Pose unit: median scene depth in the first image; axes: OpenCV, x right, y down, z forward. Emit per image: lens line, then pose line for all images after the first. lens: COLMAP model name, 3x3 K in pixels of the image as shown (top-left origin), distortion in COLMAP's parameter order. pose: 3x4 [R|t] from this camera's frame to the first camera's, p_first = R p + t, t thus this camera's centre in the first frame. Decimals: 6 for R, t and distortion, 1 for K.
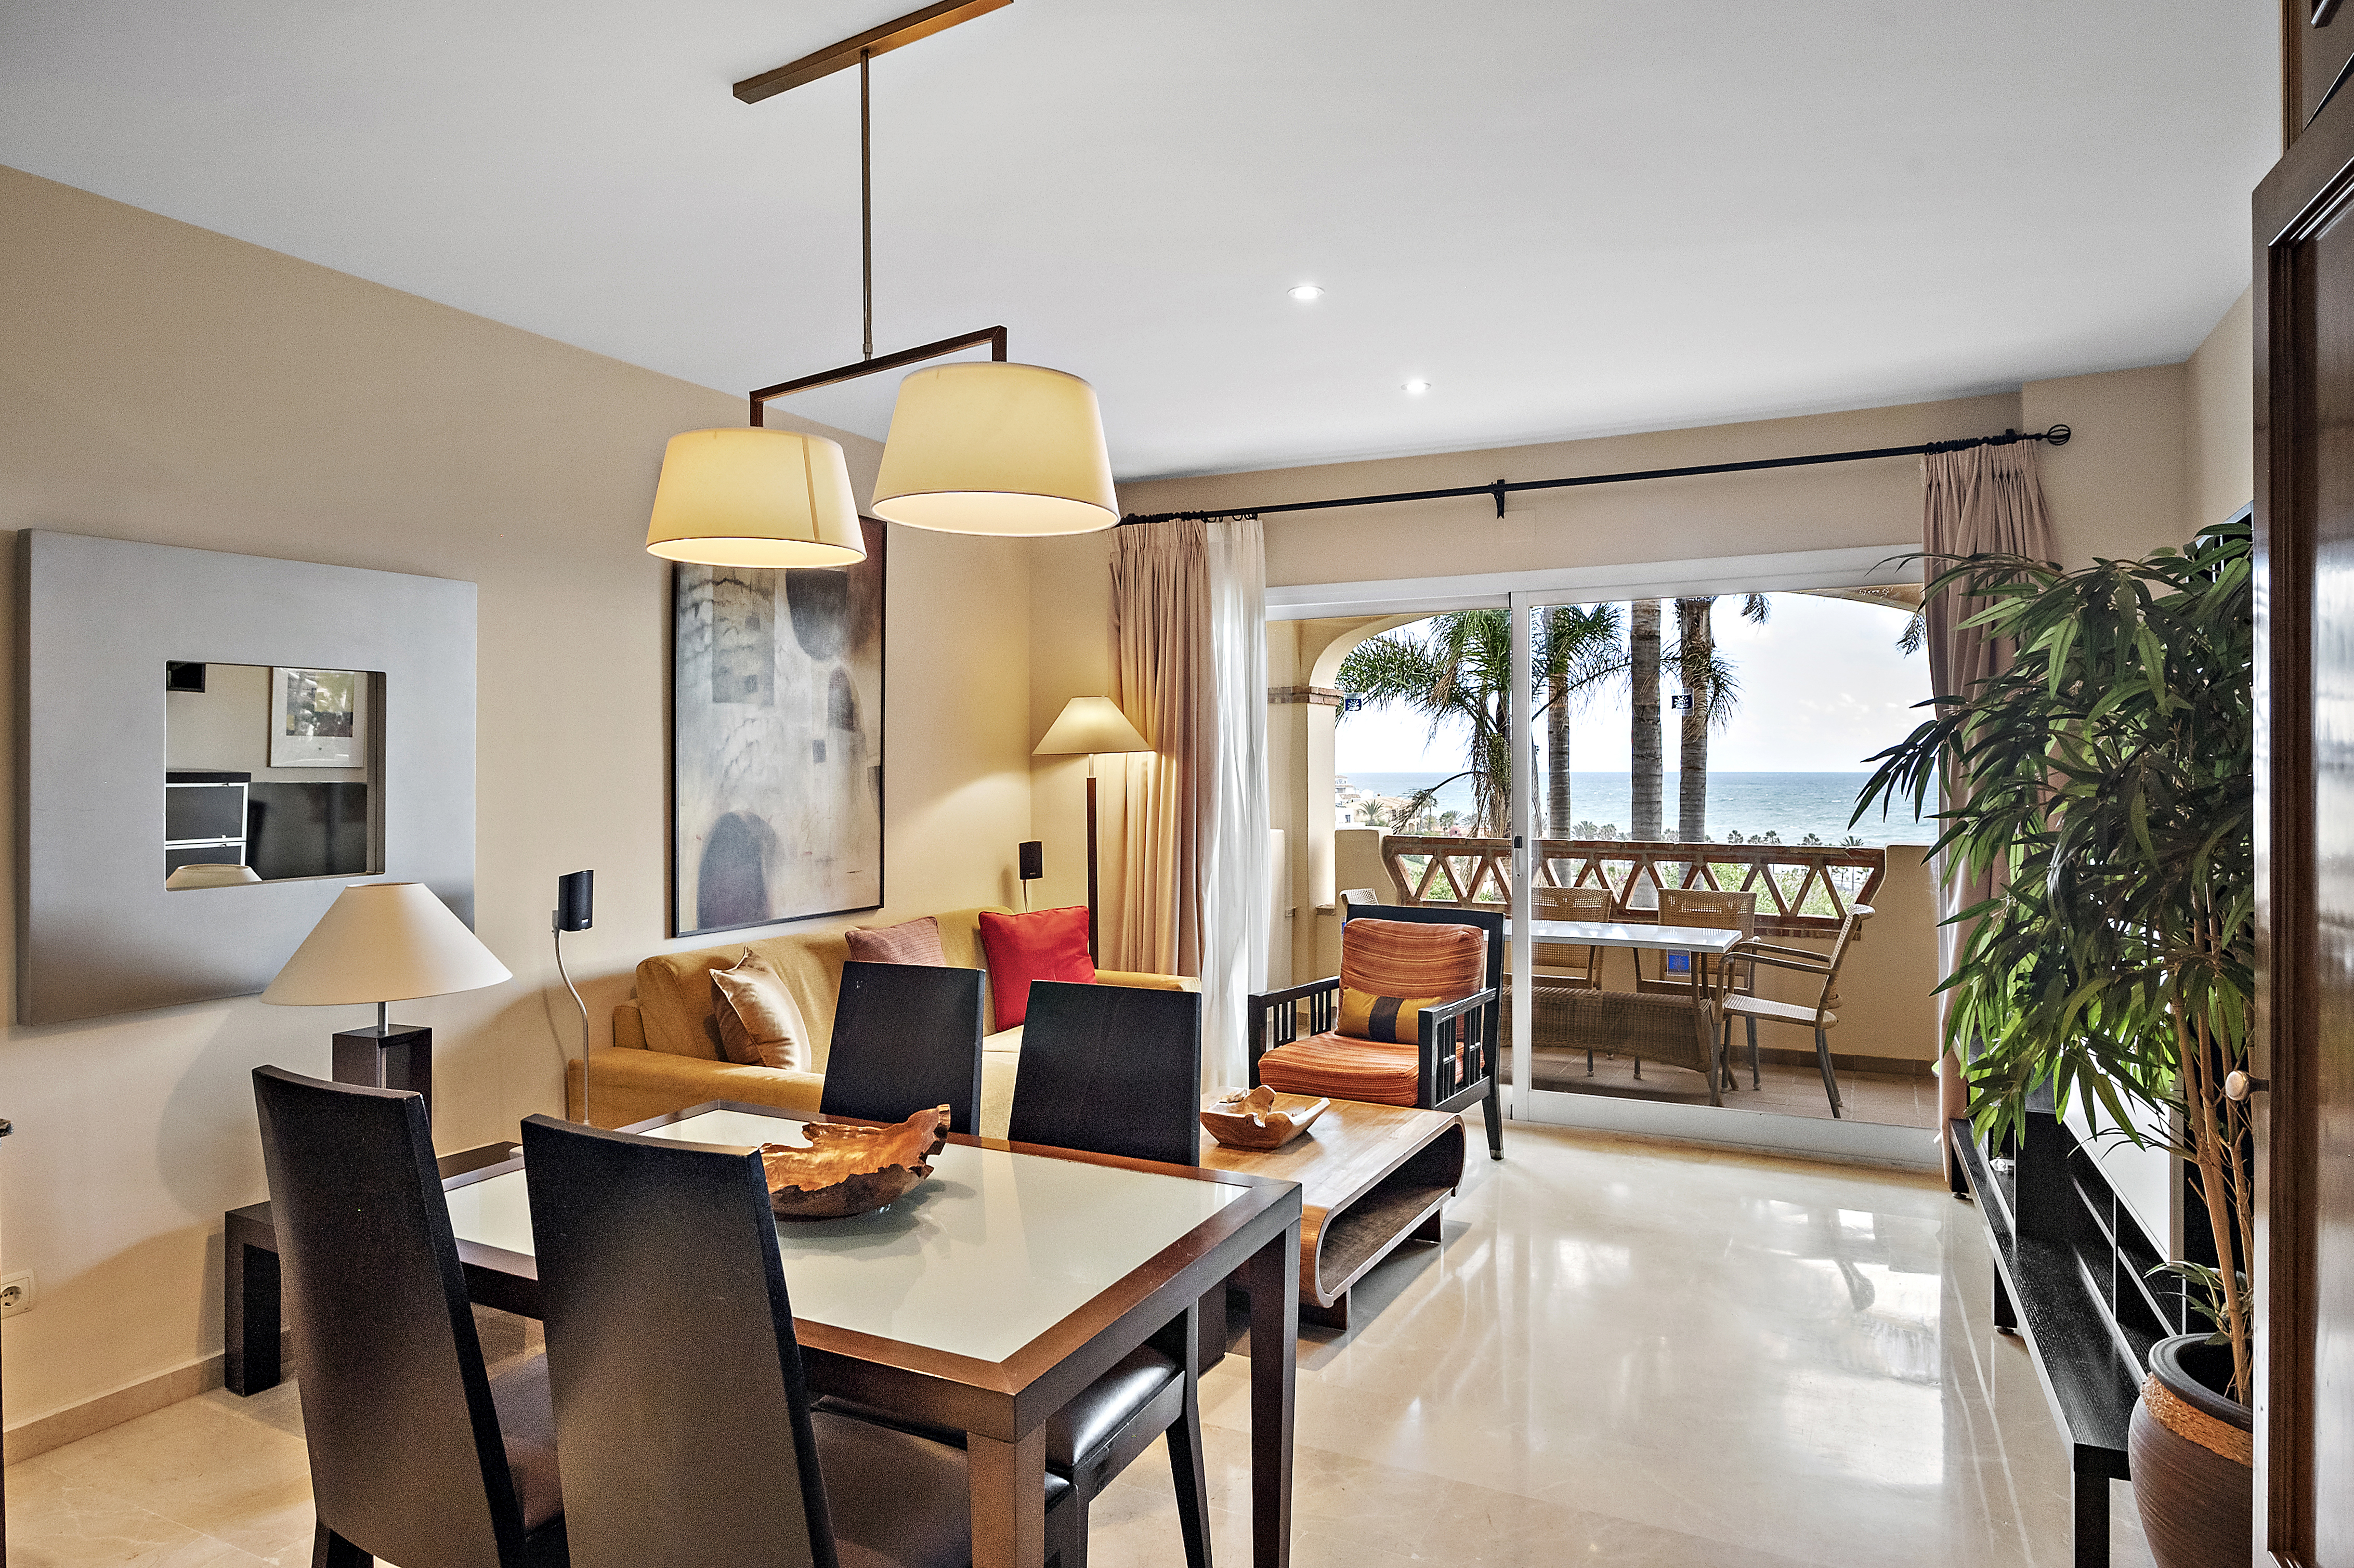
lens RADIAL K [[1338.2, 0, 1177.0], [0, 1338.2, 784.0], [0, 0, 1]] dist [0.001686, 0.000333]
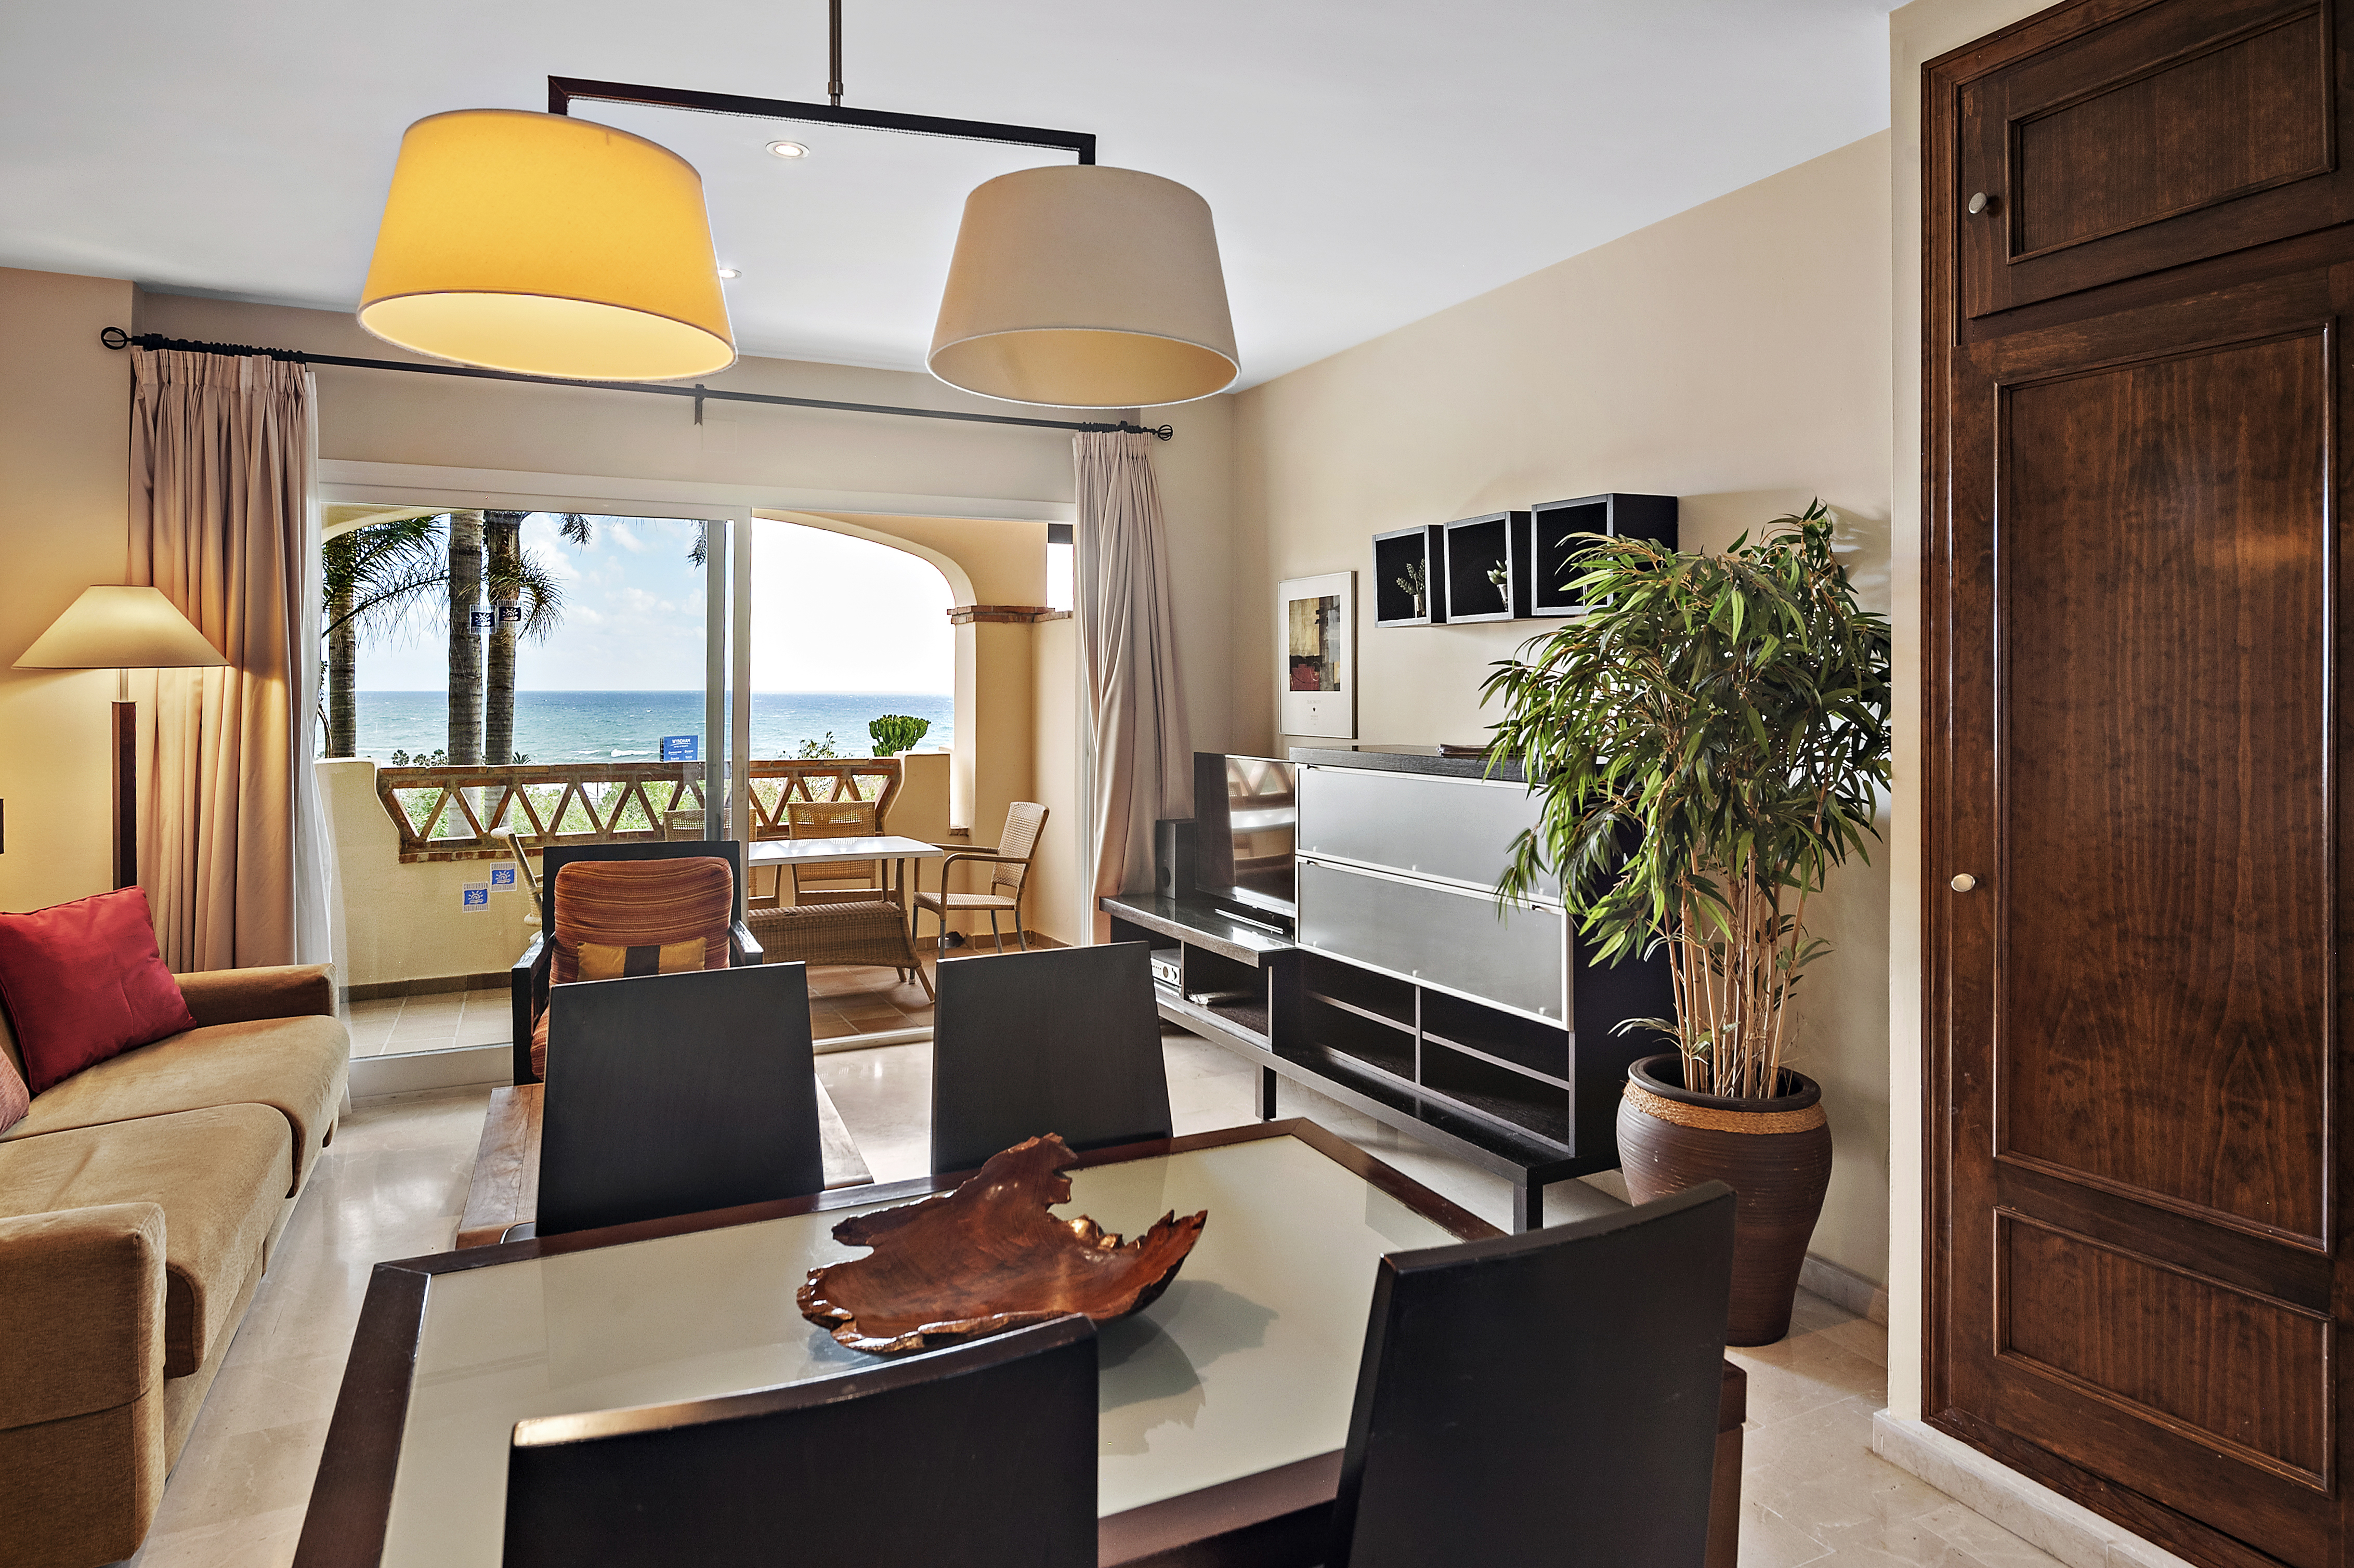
lens RADIAL K [[1302.9, 0, 1174.9], [0, 1302.9, 687.8], [0, 0, 1]] dist [0.000065, -0.000523]
pose [[0.605671, 0.004031, 0.795705, -0.147949], [0.005573, 0.999941, -0.009308, -0.000107], [-0.795695, 0.010072, 0.605613, 0.097716]]
